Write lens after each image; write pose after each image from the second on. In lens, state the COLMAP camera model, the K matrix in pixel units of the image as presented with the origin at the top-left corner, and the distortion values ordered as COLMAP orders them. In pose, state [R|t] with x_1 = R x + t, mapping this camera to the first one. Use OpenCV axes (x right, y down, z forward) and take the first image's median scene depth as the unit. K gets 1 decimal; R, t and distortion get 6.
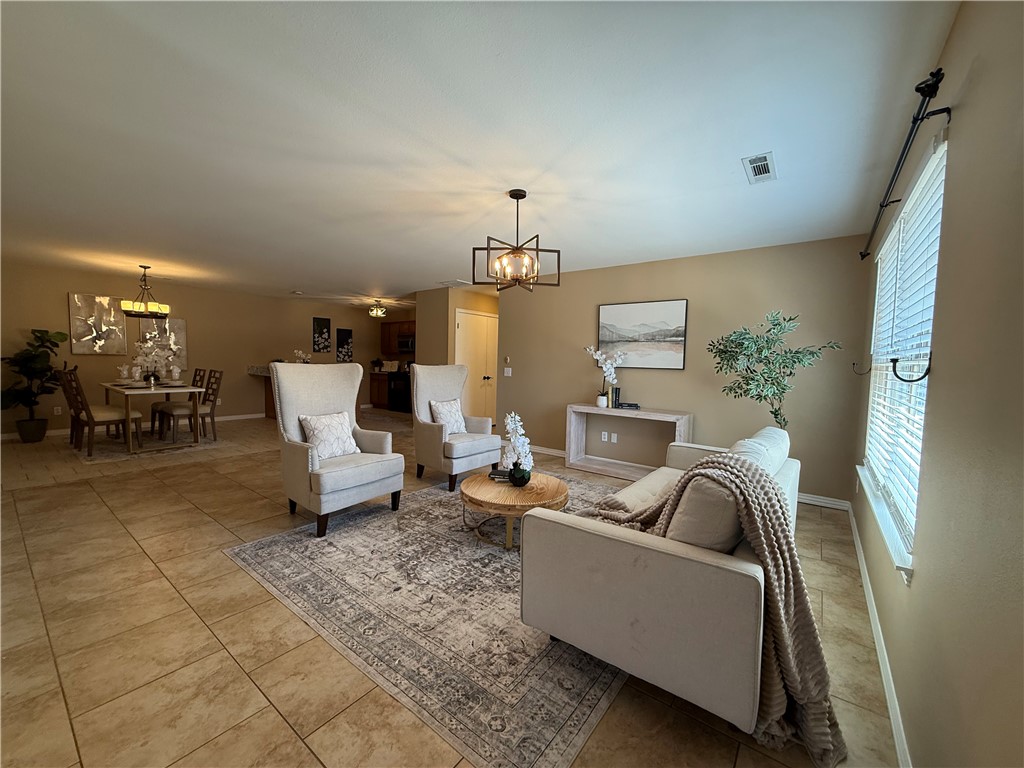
lens RADIAL K [[406.1, 0, 505.7], [0, 406.1, 386.3], [0, 0, 1]] dist [0.002320, -0.000180]
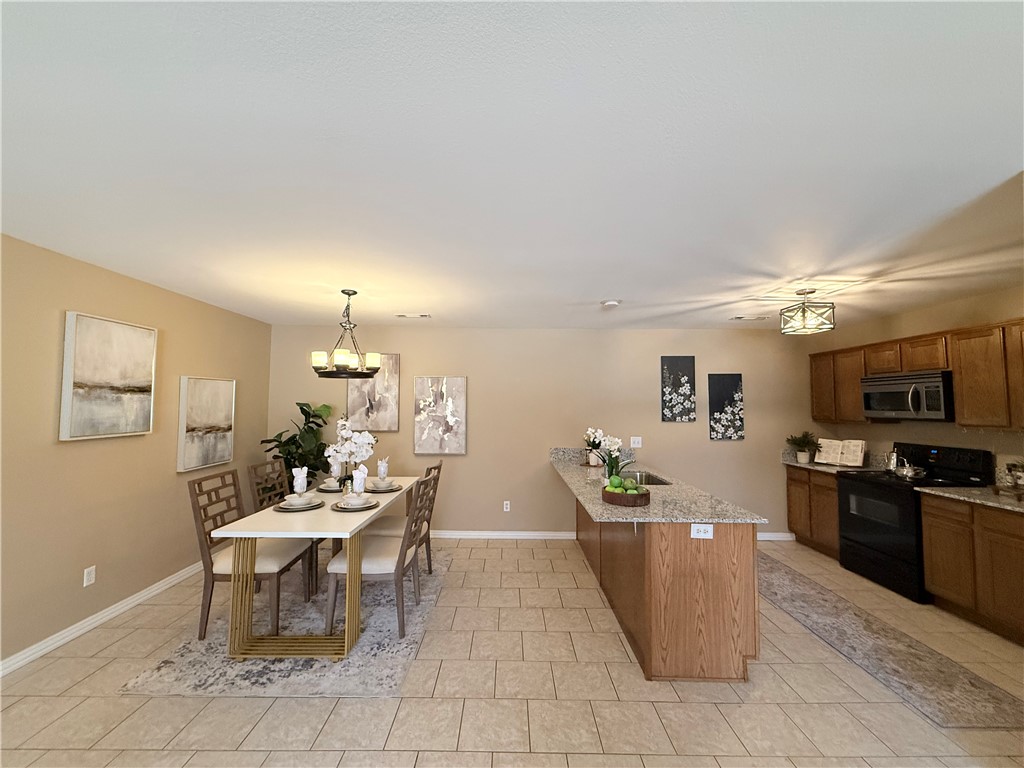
lens RADIAL K [[406.1, 0, 511.3], [0, 406.1, 385.7], [0, 0, 1]] dist [0.002320, -0.000180]
pose [[0.614475, -0.059742, -0.786671, -0.529109], [-0.043377, 0.993062, -0.109298, -0.193604], [0.787743, 0.101284, 0.607621, 1.561696]]
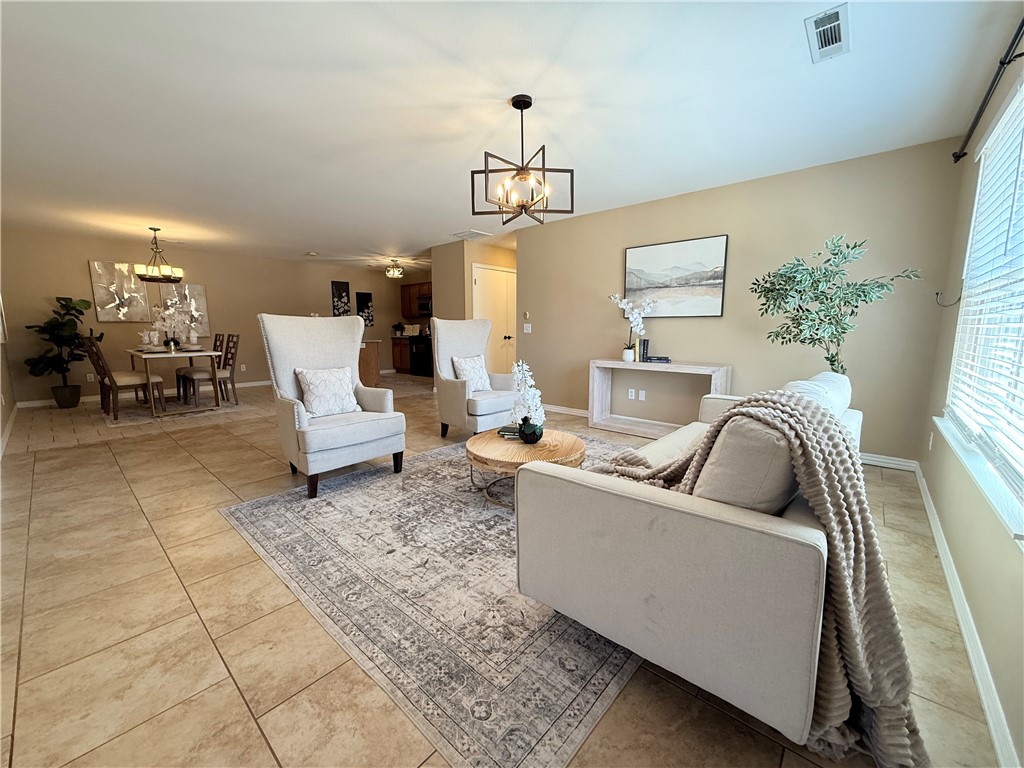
lens RADIAL K [[406.1, 0, 506.0], [0, 406.1, 385.6], [0, 0, 1]] dist [0.002320, -0.000180]
pose [[0.996986, -0.015549, -0.076010, 0.050702], [0.021365, 0.996855, 0.076313, 0.048594], [0.074584, -0.077707, 0.994182, 0.108079]]
